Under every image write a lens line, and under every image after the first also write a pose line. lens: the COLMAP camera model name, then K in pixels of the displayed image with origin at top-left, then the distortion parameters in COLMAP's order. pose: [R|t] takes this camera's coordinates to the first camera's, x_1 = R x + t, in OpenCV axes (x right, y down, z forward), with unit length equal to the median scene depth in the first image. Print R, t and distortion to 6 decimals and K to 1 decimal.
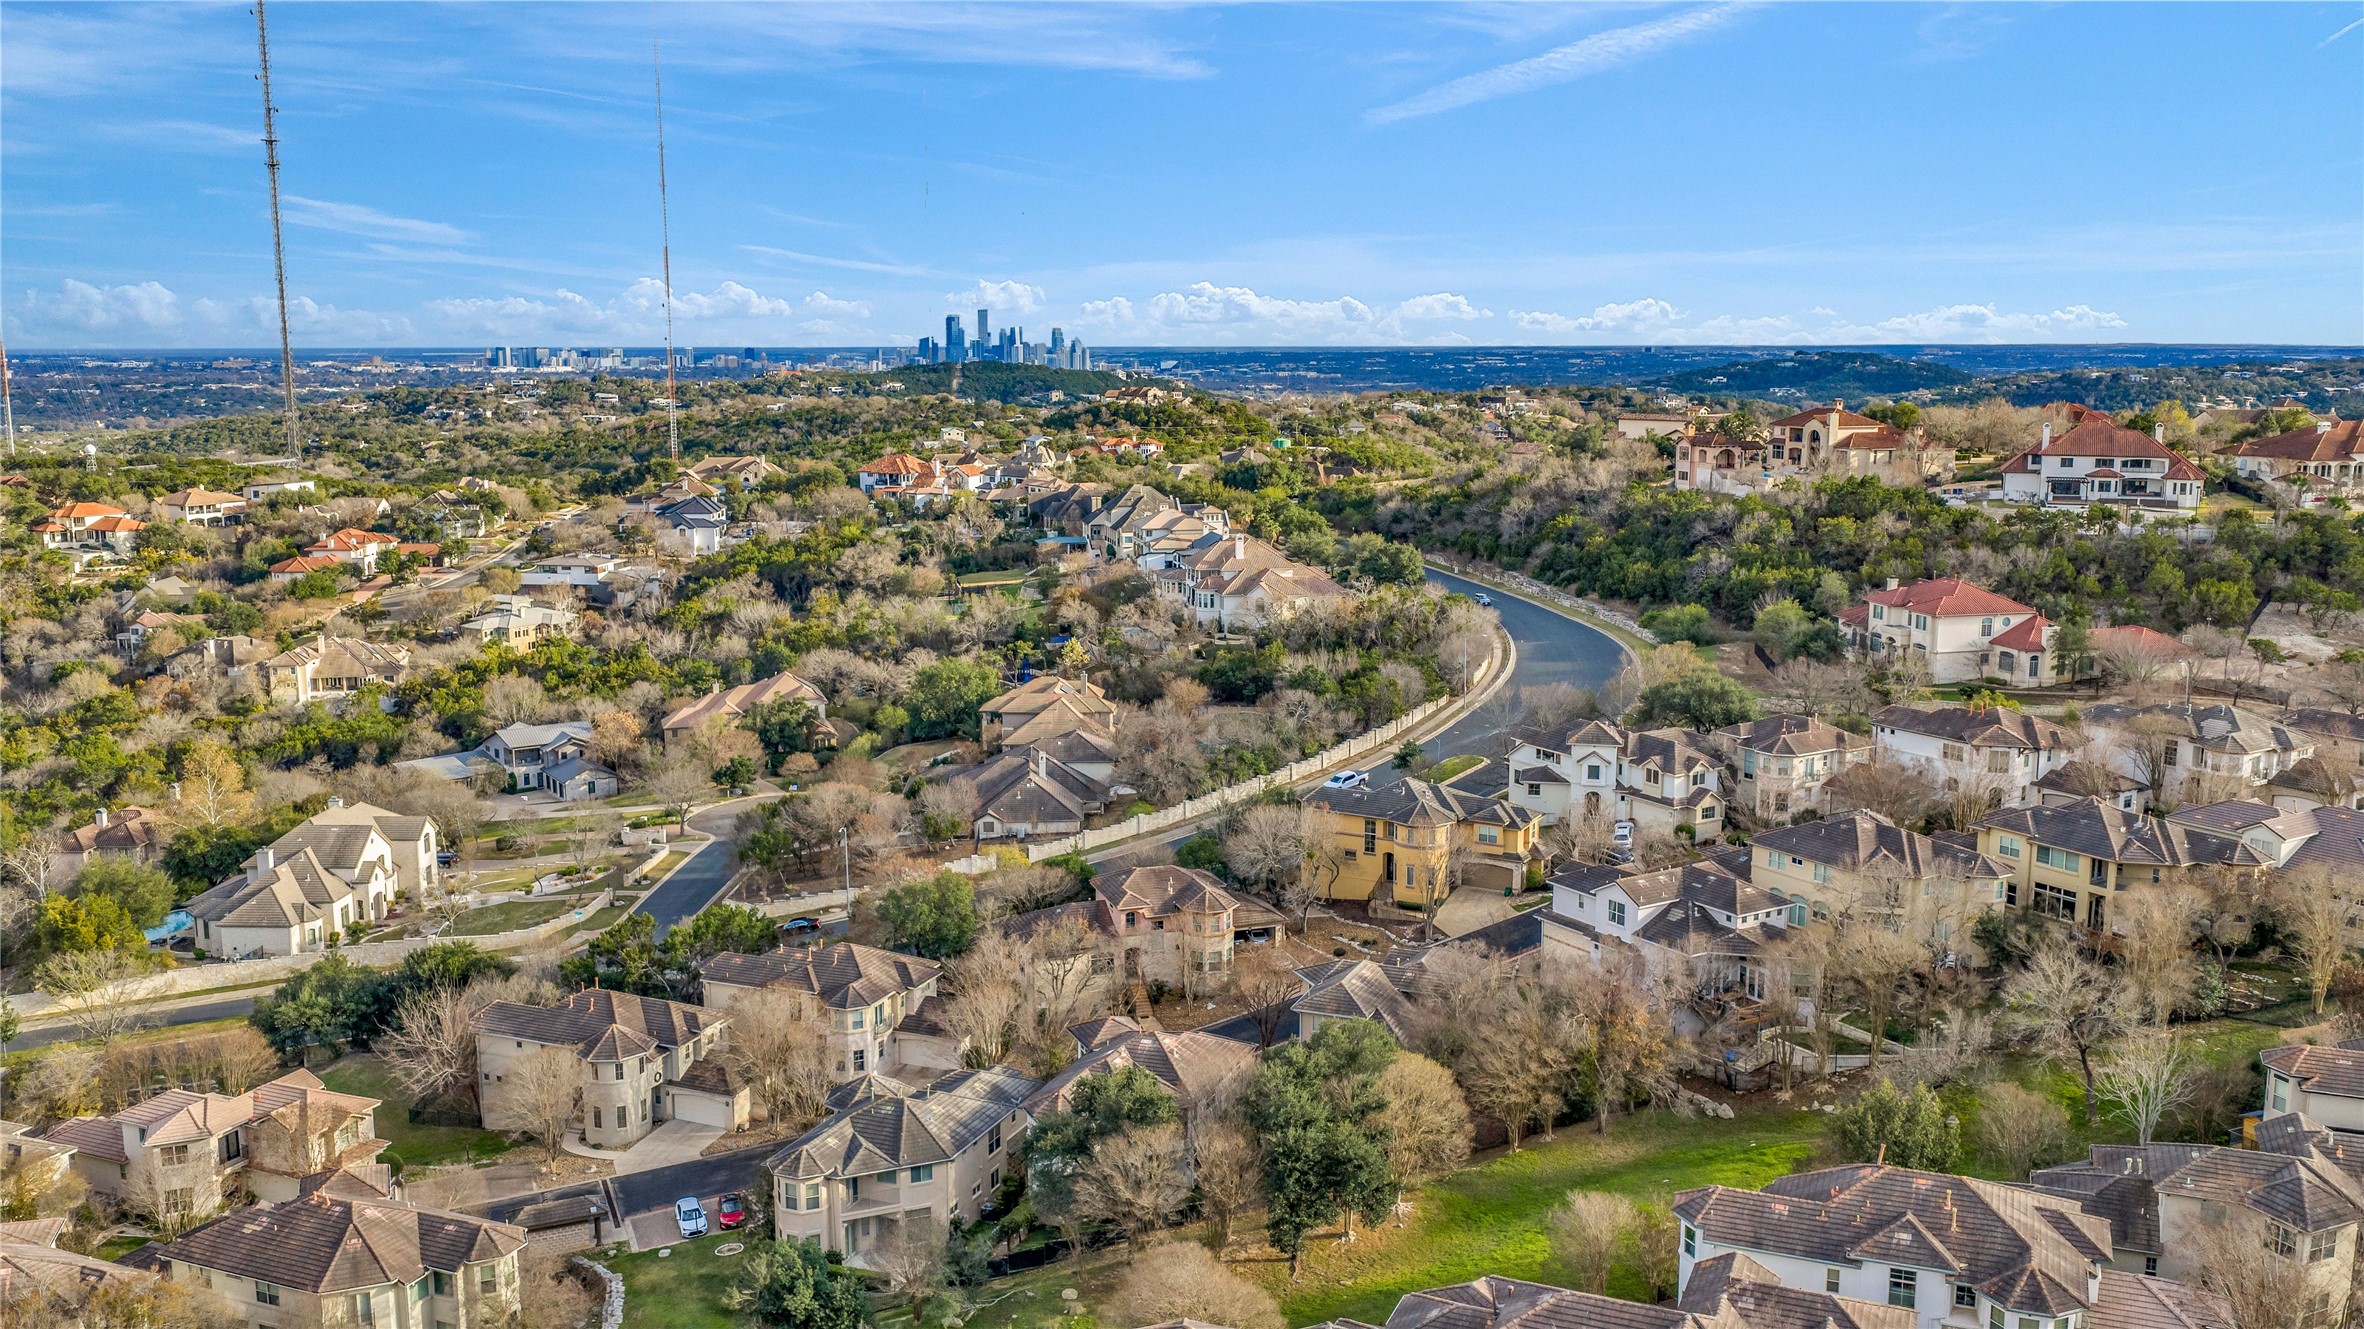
lens RADIAL K [[2001.5, 0, 1182.3], [0, 2001.5, 668.2], [0, 0, 1]] dist [0.016946, -0.023312]
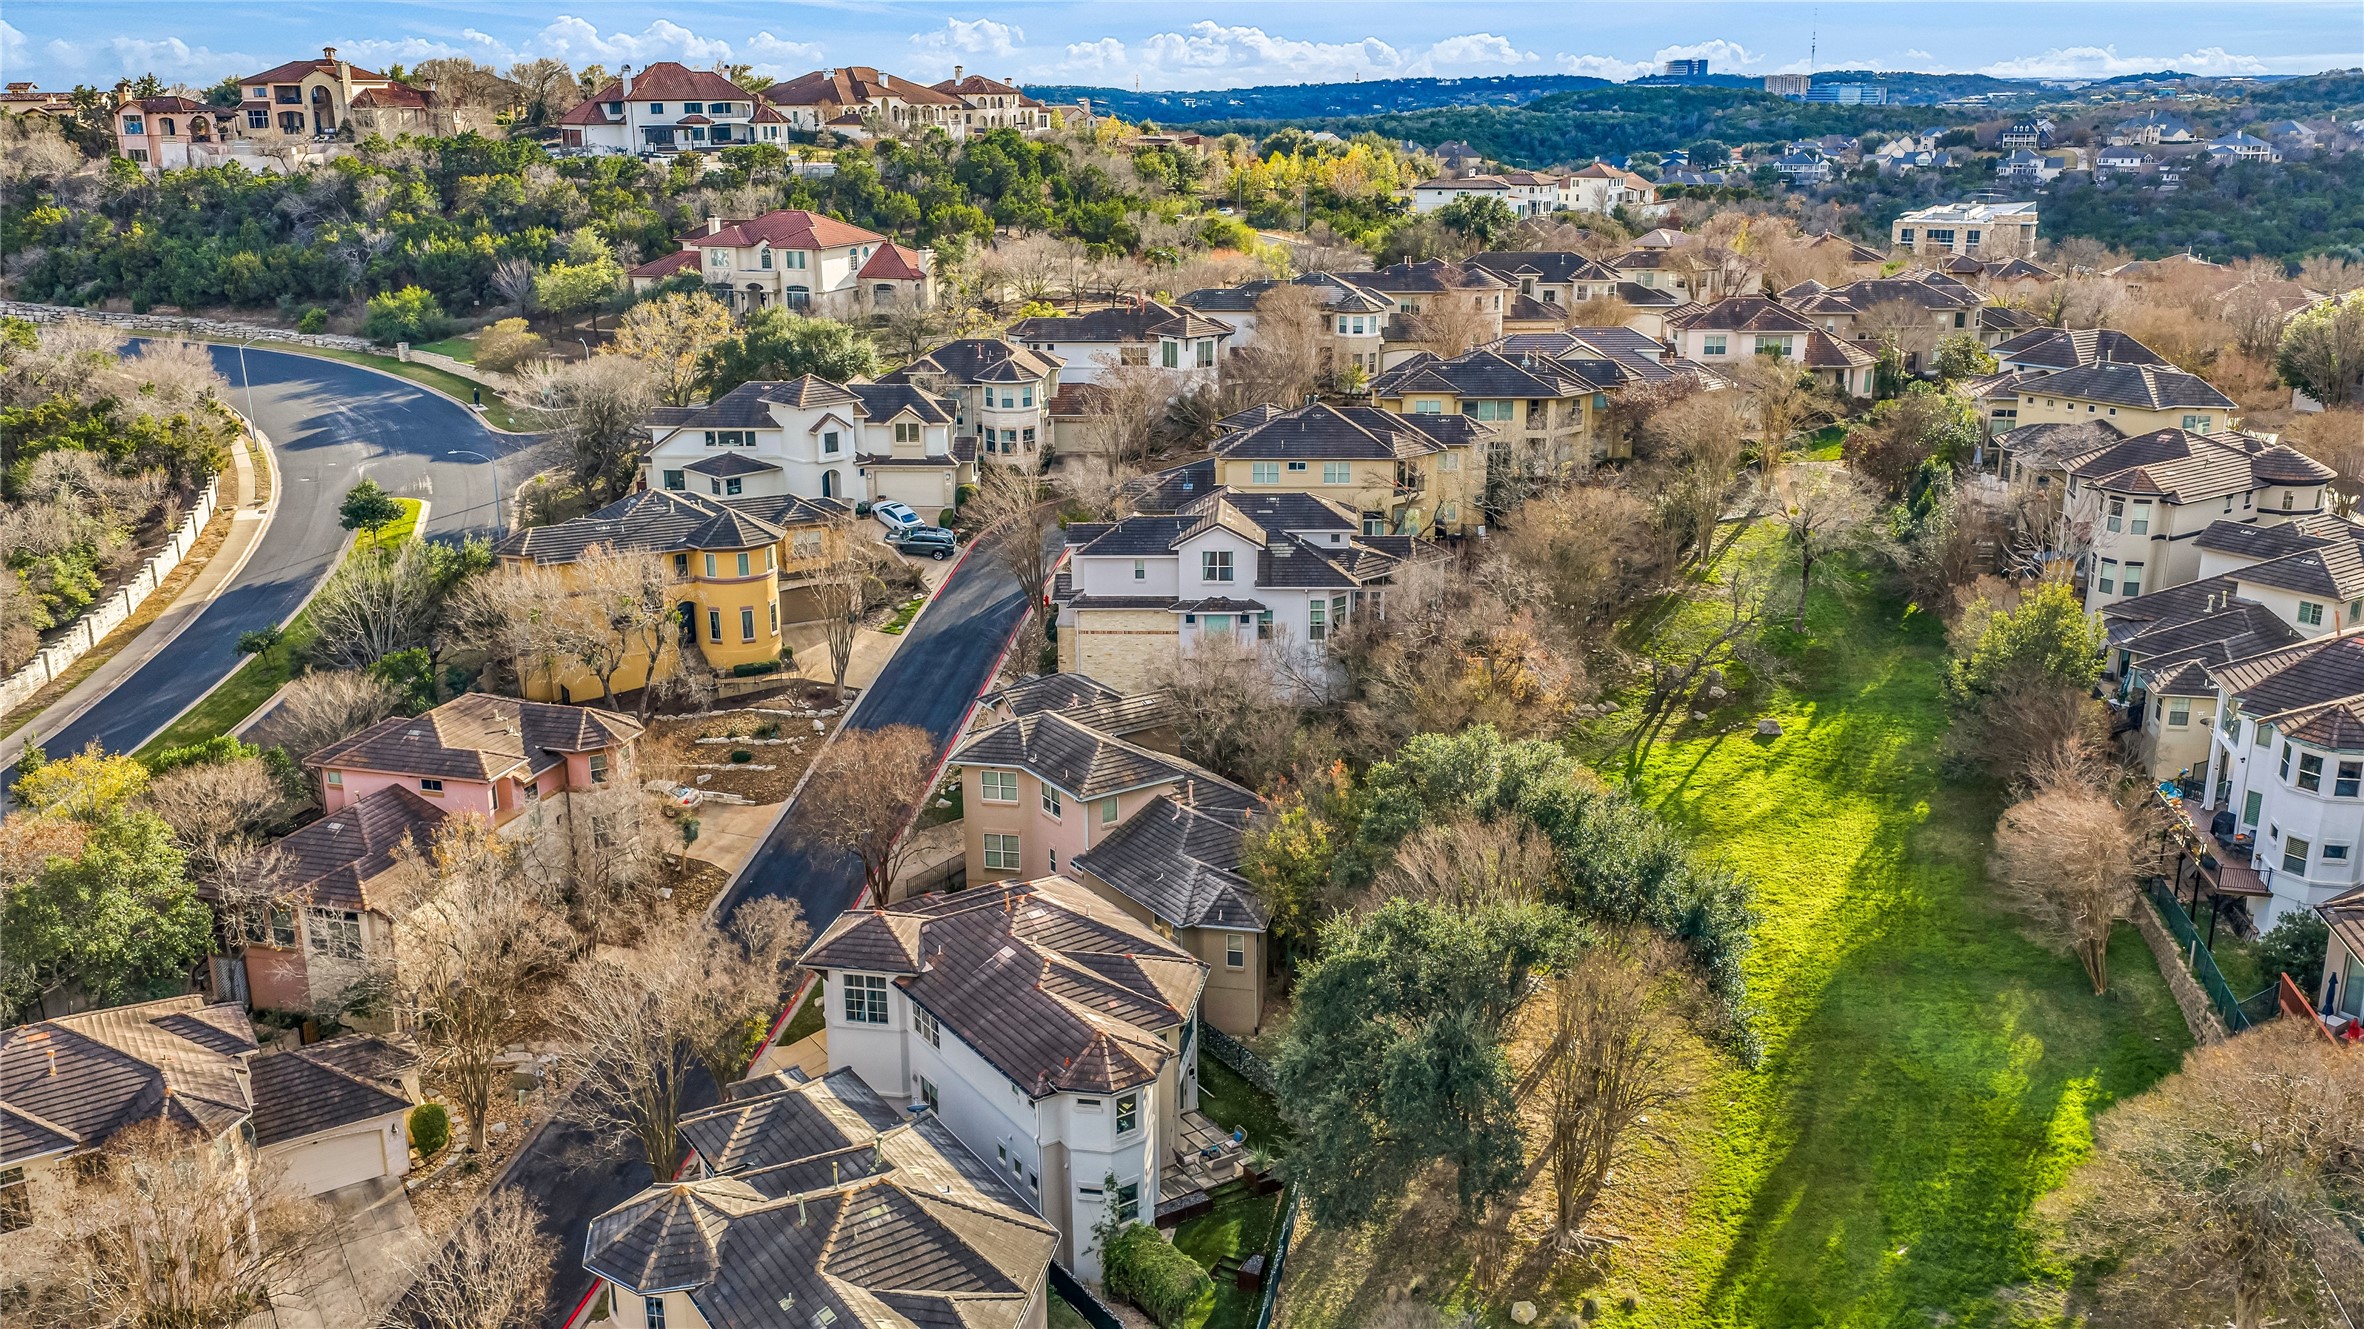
lens RADIAL K [[2001.5, 0, 1197.4], [0, 2001.5, 663.0], [0, 0, 1]] dist [0.016946, -0.023312]
pose [[0.554541, -0.234170, 0.798529, -0.199126], [0.147729, 0.972051, 0.182465, 0.010397], [-0.818939, 0.016782, 0.573636, 0.297003]]
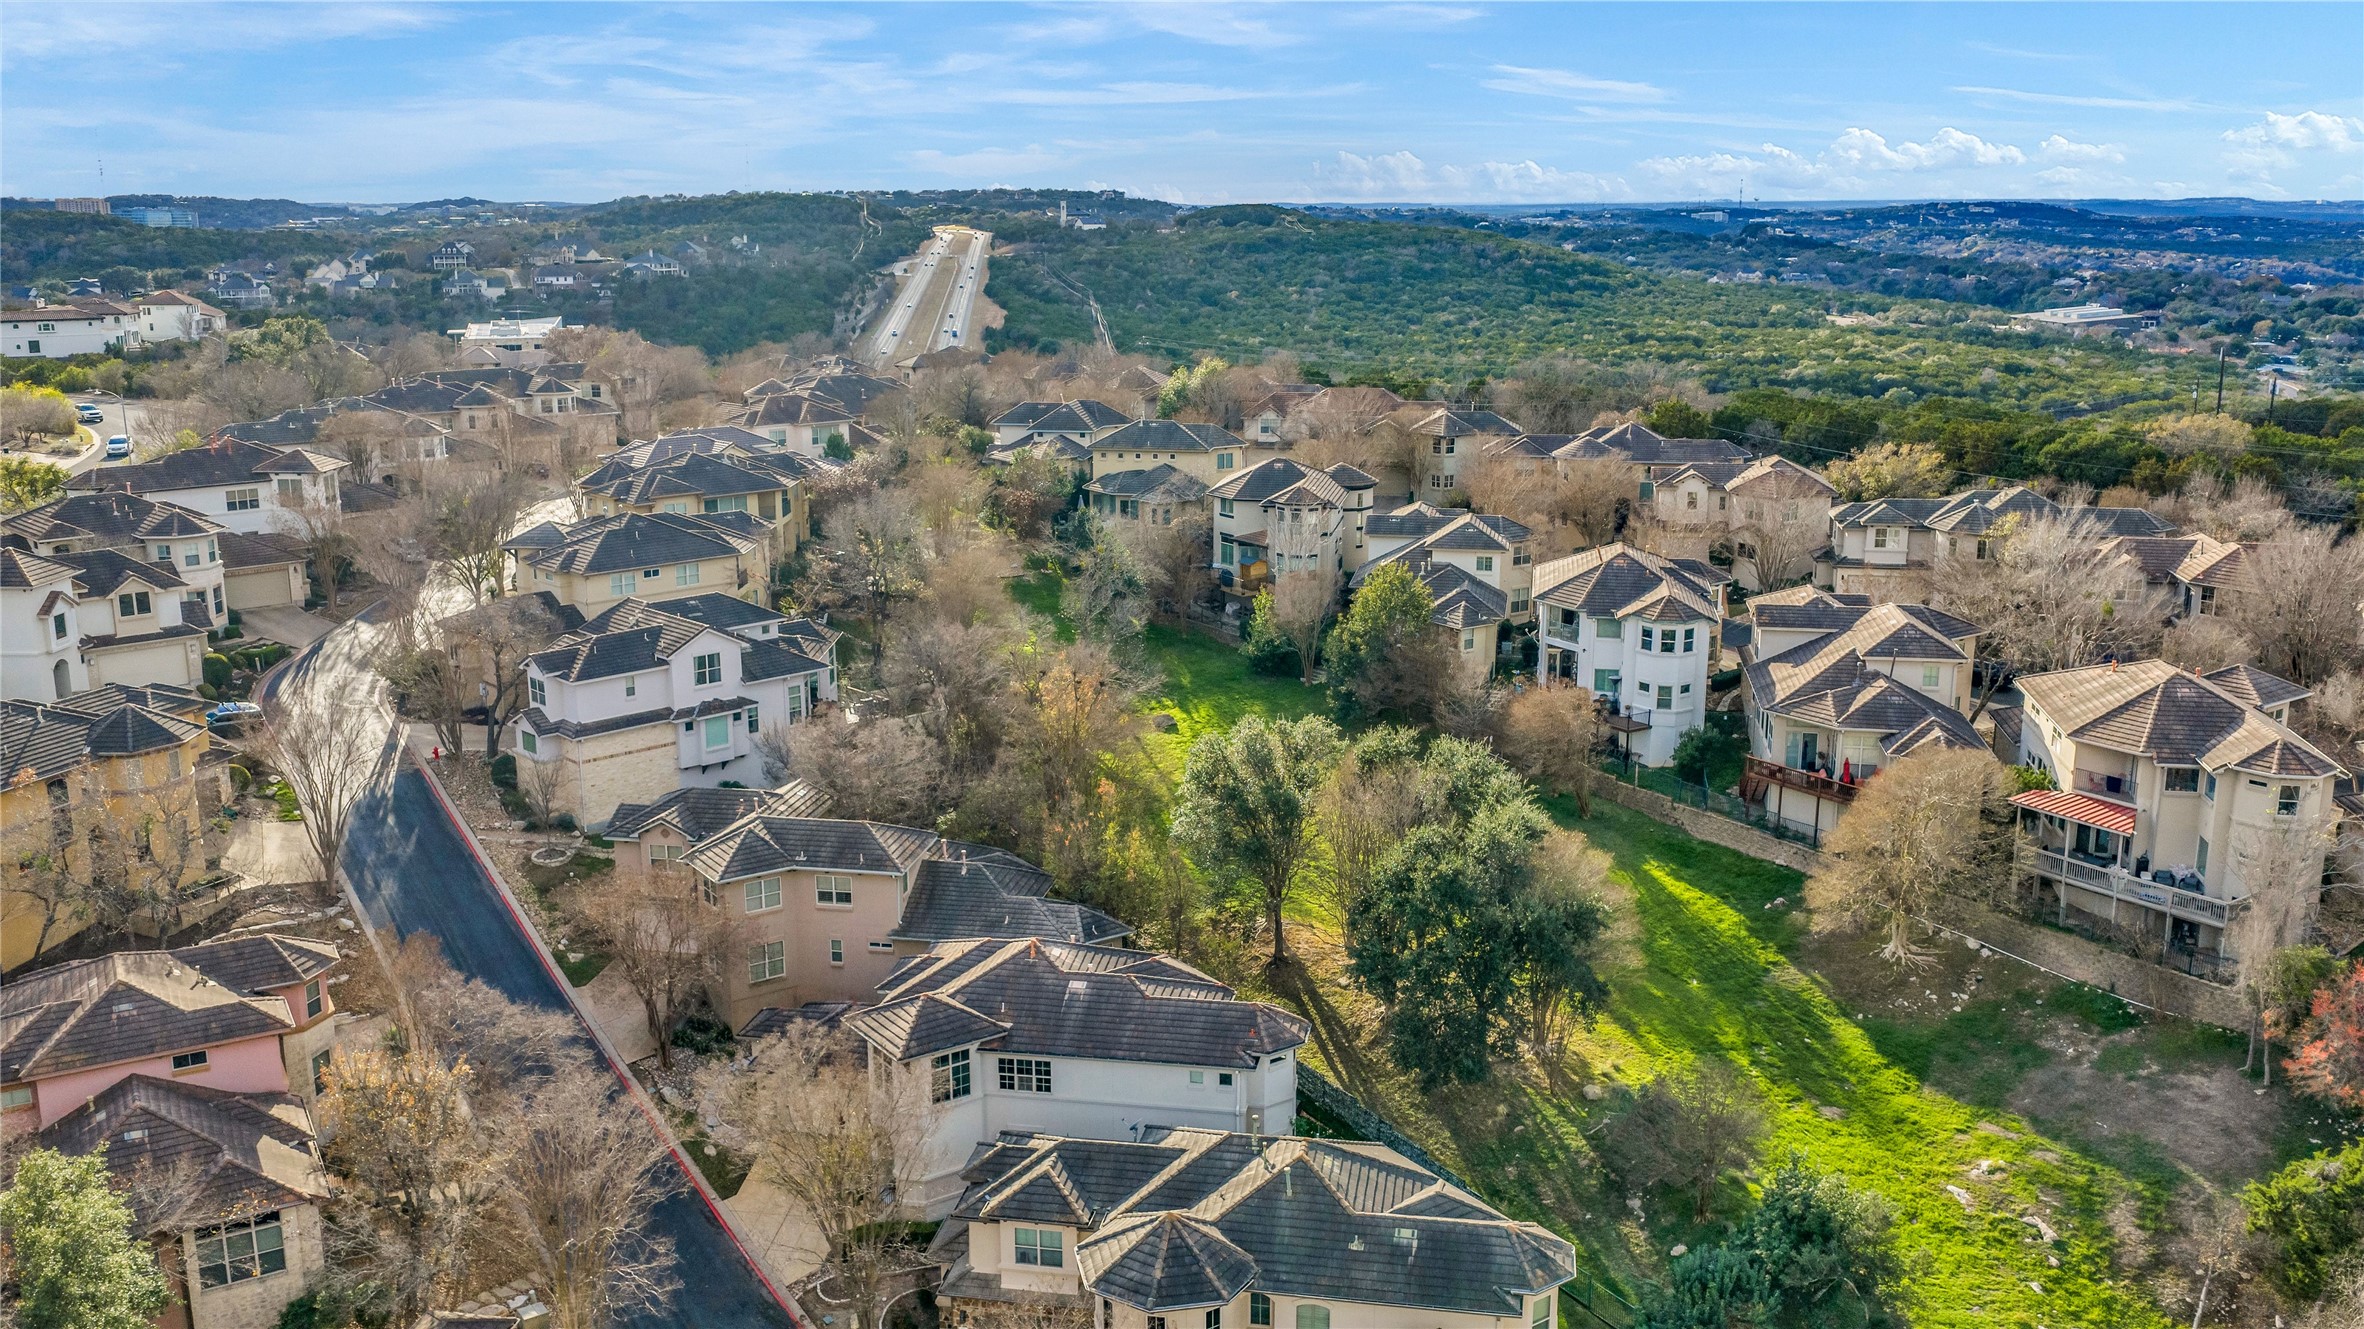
lens RADIAL K [[2001.5, 0, 1214.7], [0, 2001.5, 649.5], [0, 0, 1]] dist [0.016946, -0.023312]
pose [[-0.235954, -0.210638, 0.948661, -0.275796], [0.164882, 0.953393, 0.252699, -0.022255], [-0.957674, 0.216042, -0.190226, 0.490733]]
